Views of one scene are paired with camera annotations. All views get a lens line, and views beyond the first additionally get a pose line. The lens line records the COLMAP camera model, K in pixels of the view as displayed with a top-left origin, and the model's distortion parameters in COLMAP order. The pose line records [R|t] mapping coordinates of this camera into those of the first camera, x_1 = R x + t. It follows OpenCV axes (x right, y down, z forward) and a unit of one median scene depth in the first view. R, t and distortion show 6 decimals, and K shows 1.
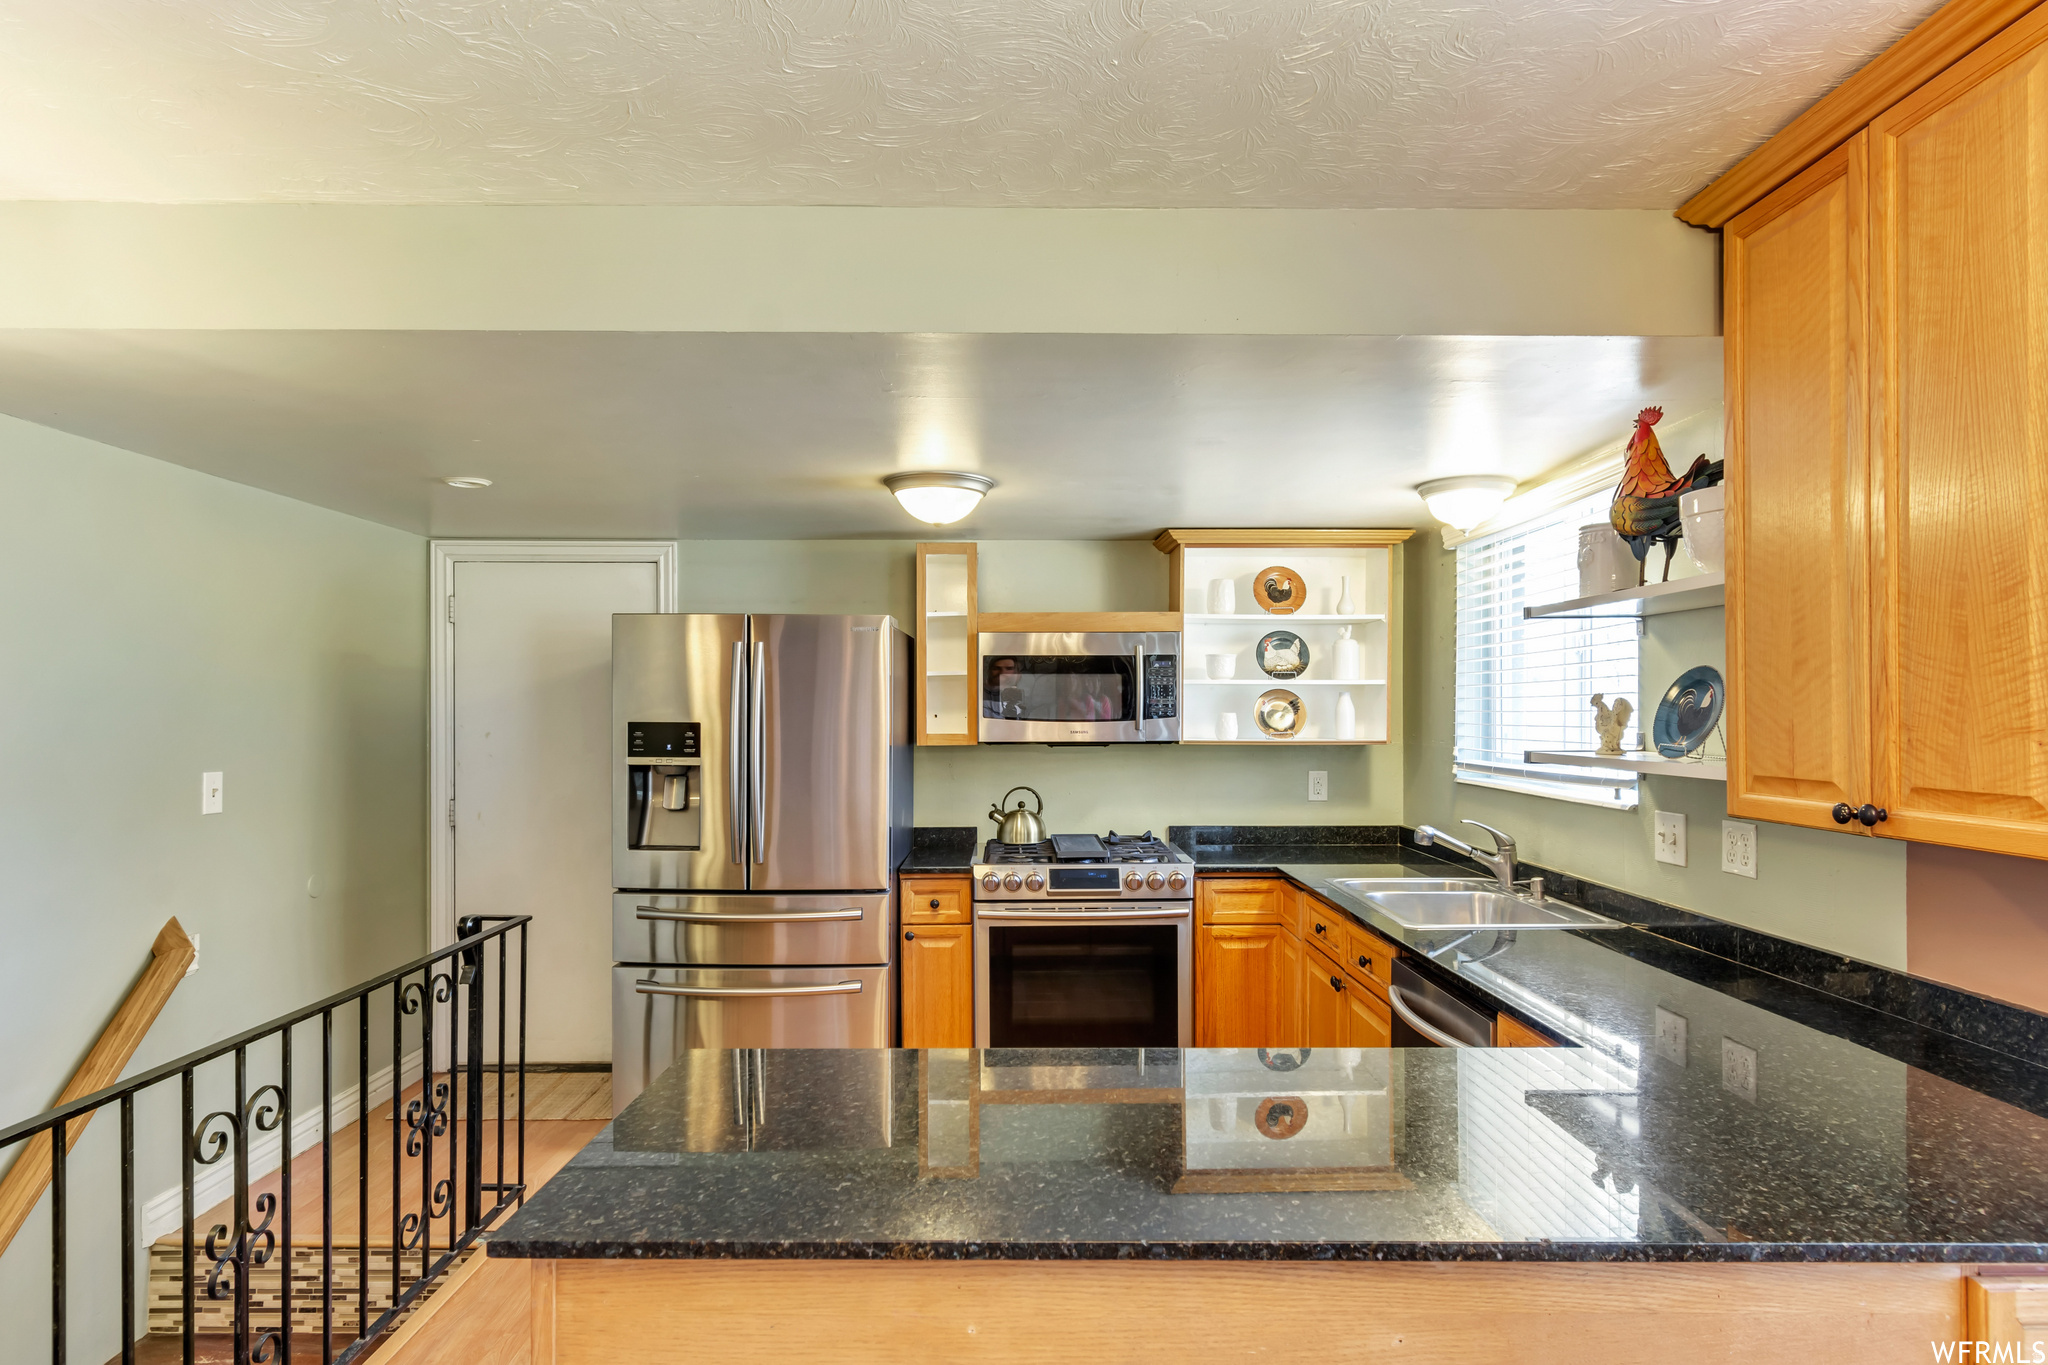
lens RADIAL K [[1155.5, 0, 1021.5], [0, 1155.5, 702.9], [0, 0, 1]] dist [0.000004, -0.000931]
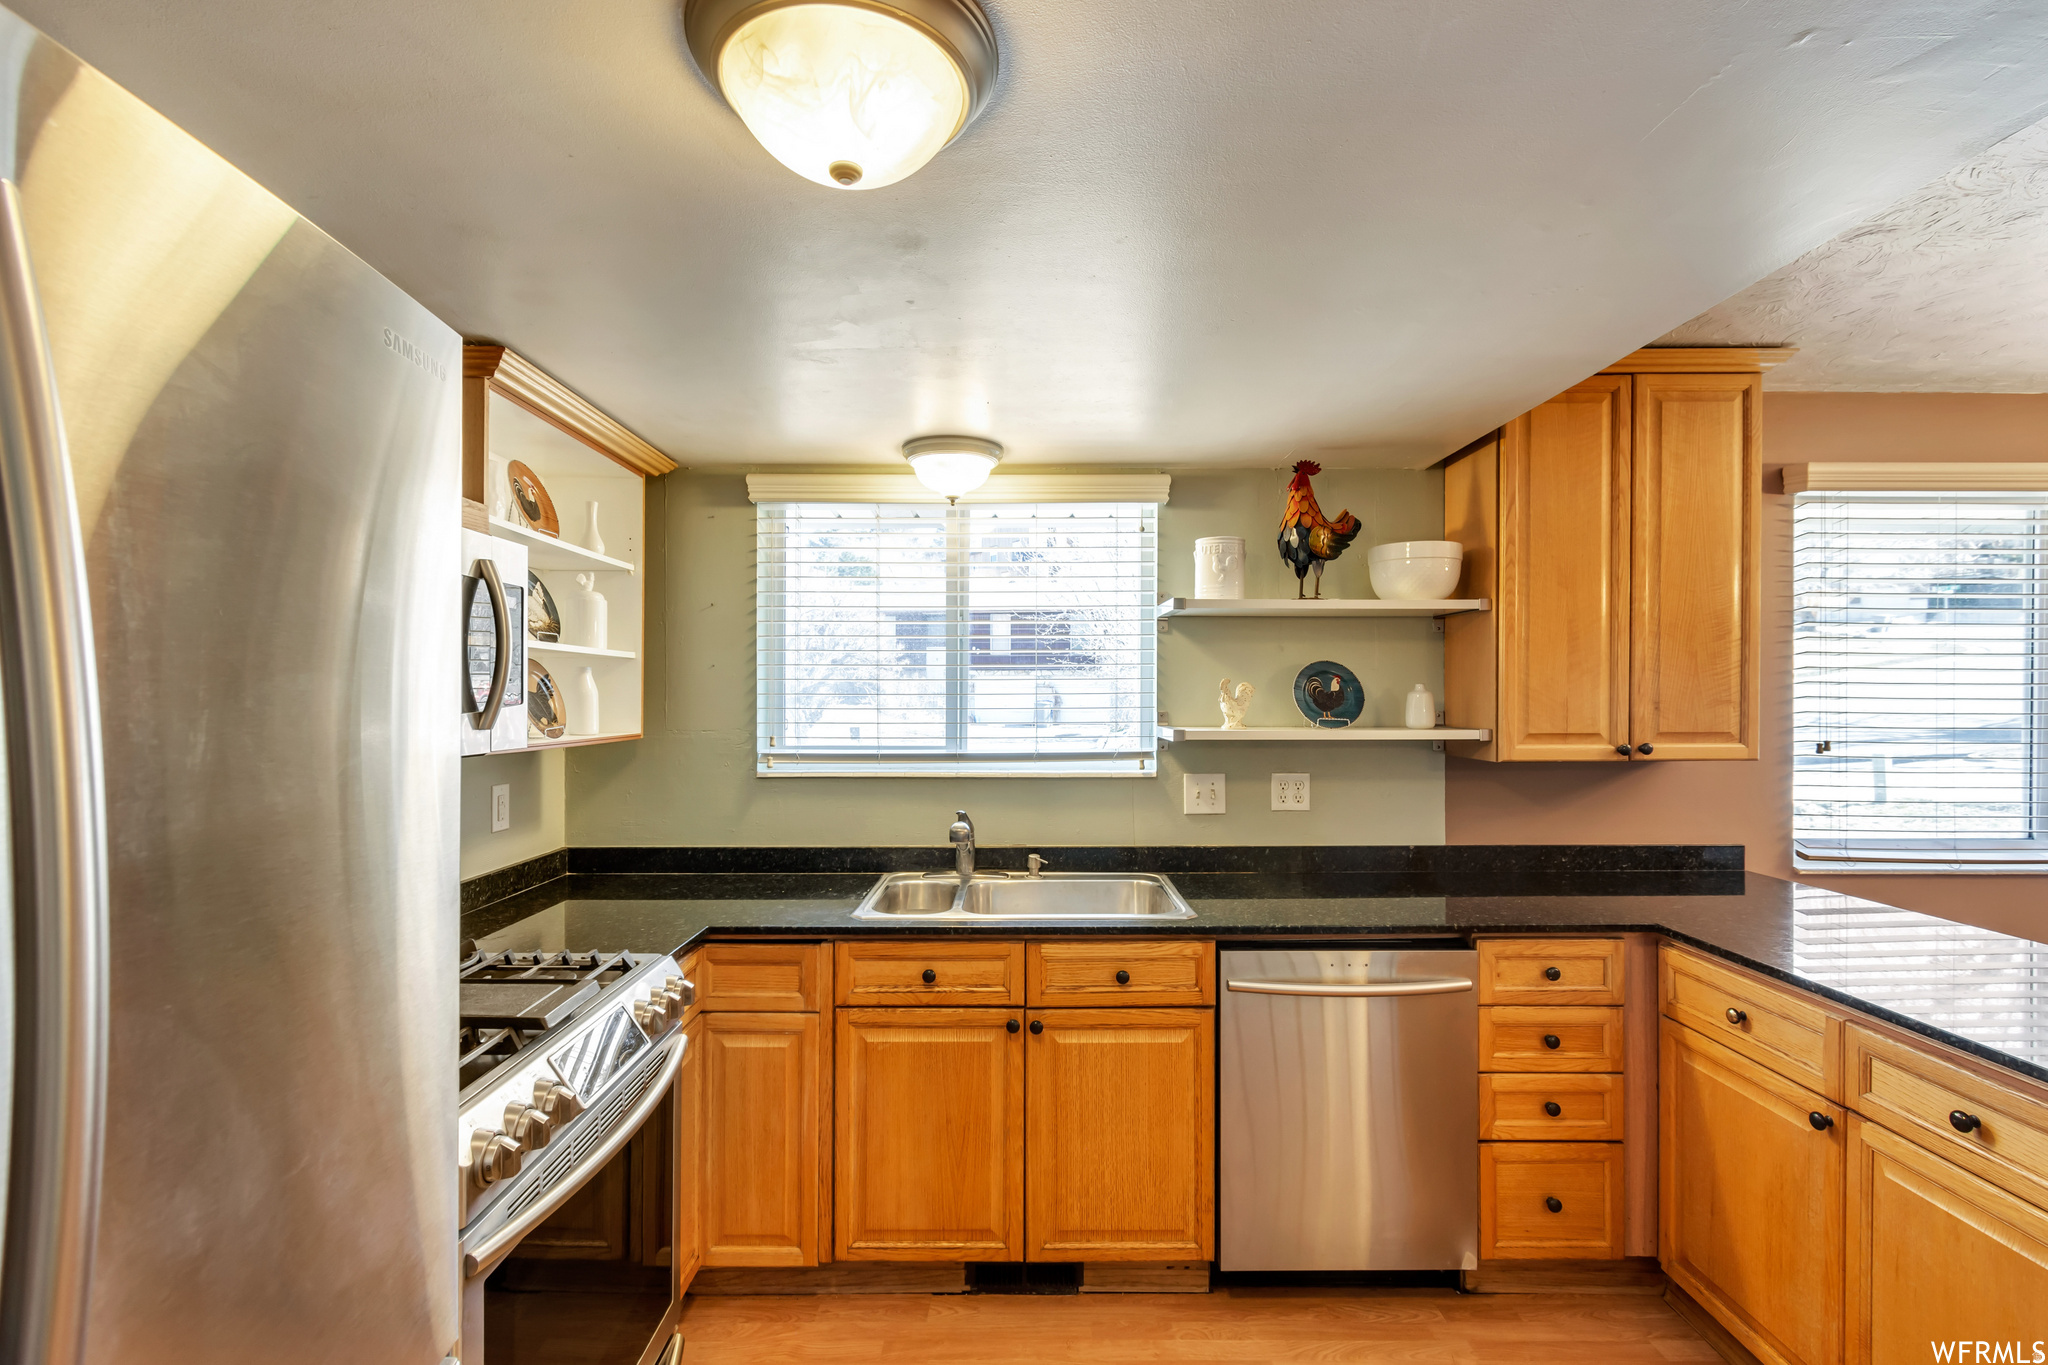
lens RADIAL K [[922.0, 0, 1015.1], [0, 922.0, 692.2], [0, 0, 1]] dist [0.003190, -0.000873]
pose [[0.008401, 0.004729, 0.999954, -0.308611], [-0.005957, 0.999971, -0.004679, 0.007664], [-0.999947, -0.005917, 0.008429, 0.817861]]
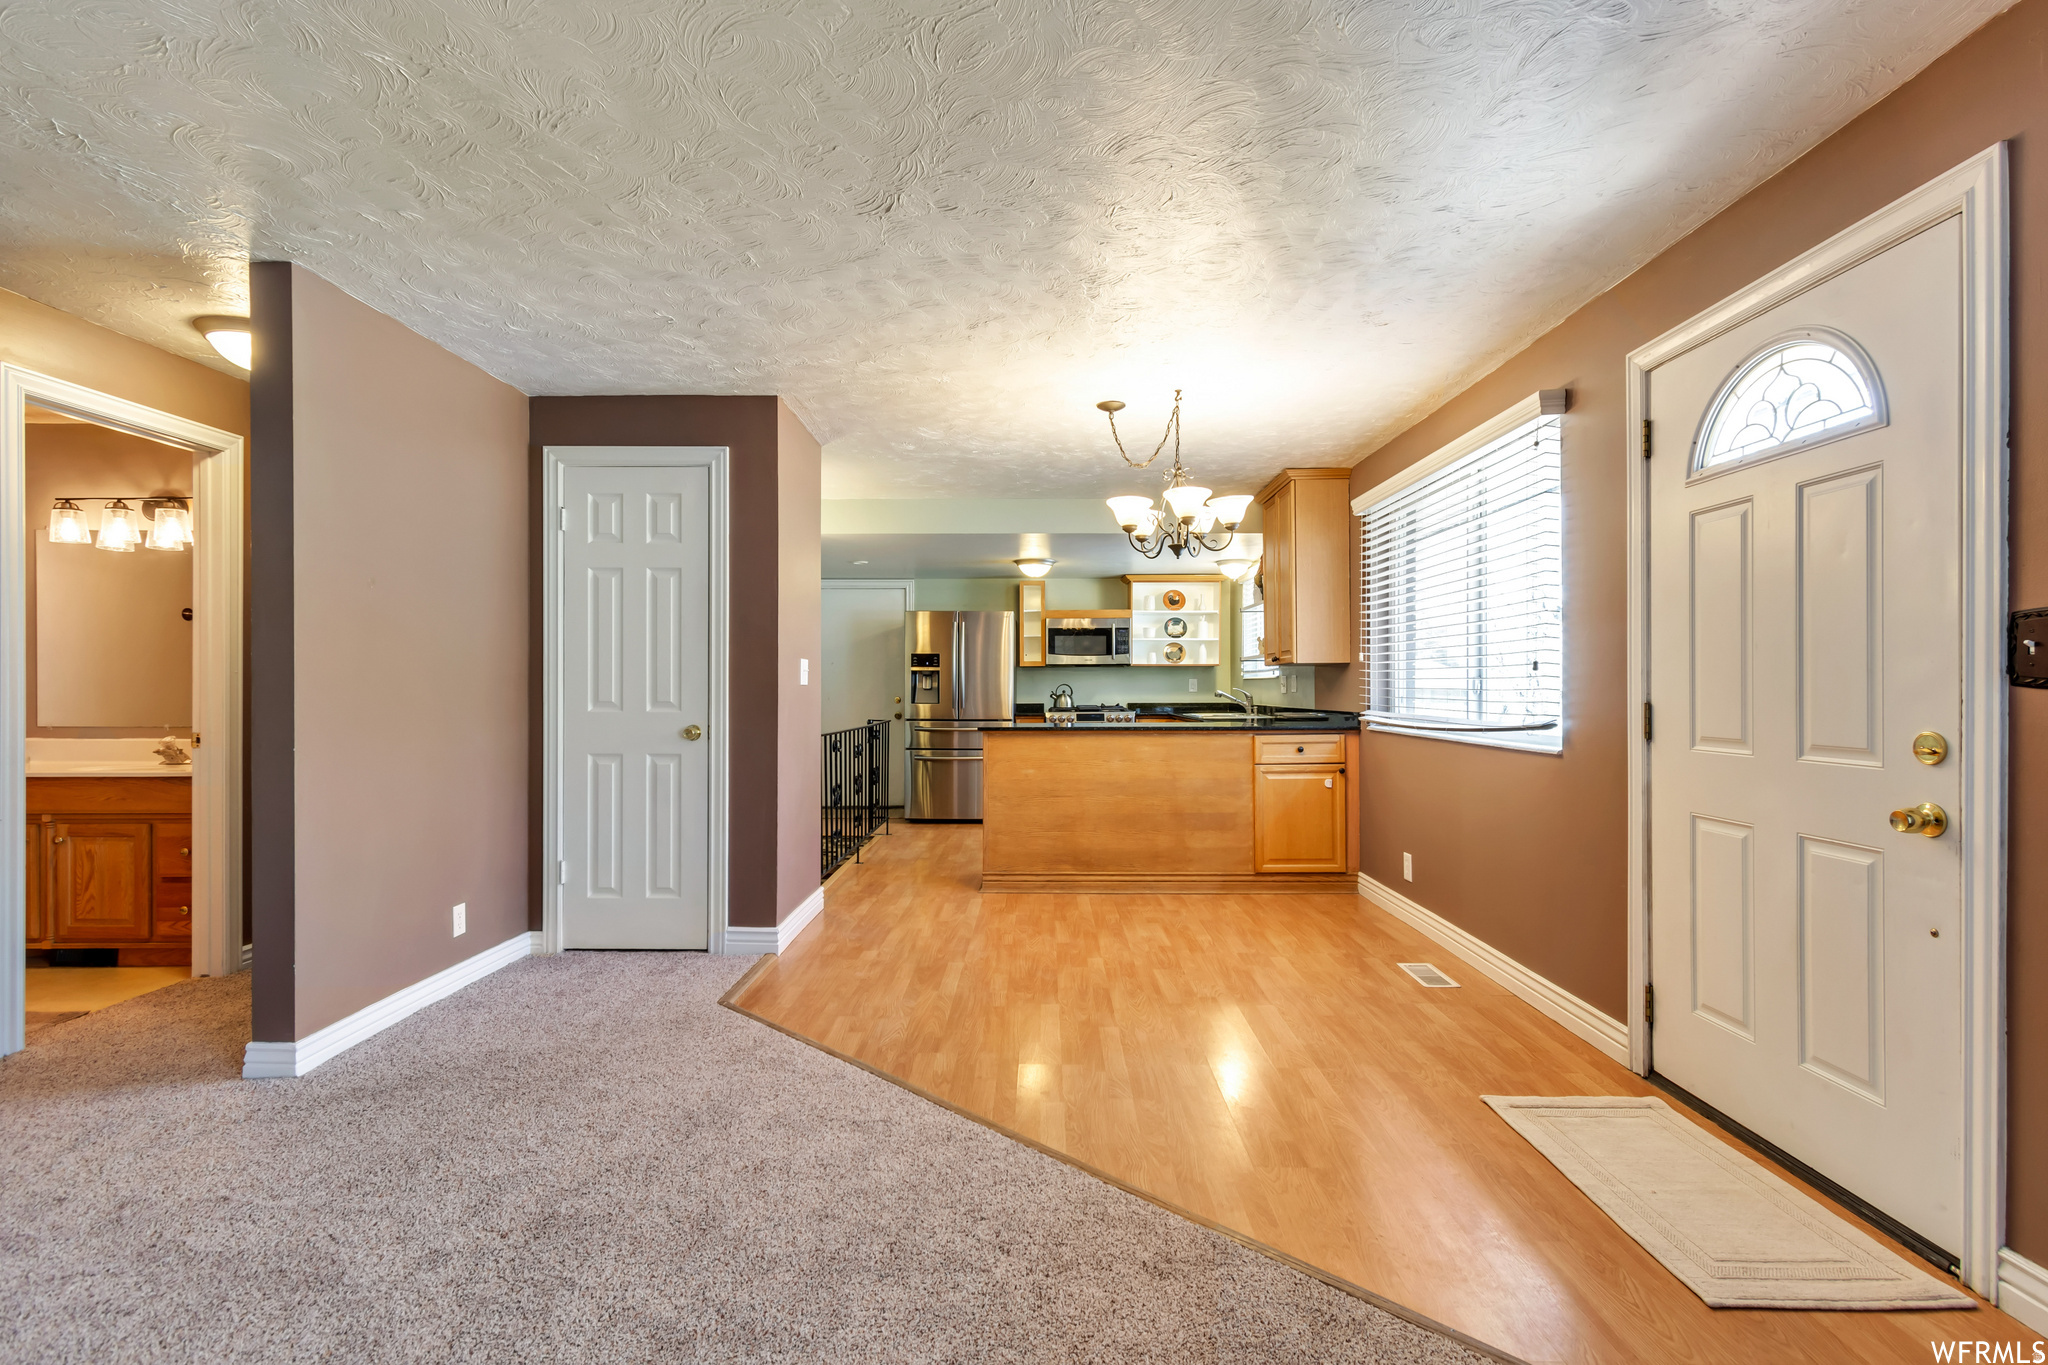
lens RADIAL K [[919.2, 0, 1024.0], [0, 919.2, 682.5], [0, 0, 1]] dist [0.001579, -0.000467]
pose [[0.999692, -0.001991, -0.024737, -0.038506], [0.002106, 0.999987, 0.004636, 0.066482], [0.024727, -0.004687, 0.999683, -0.964185]]
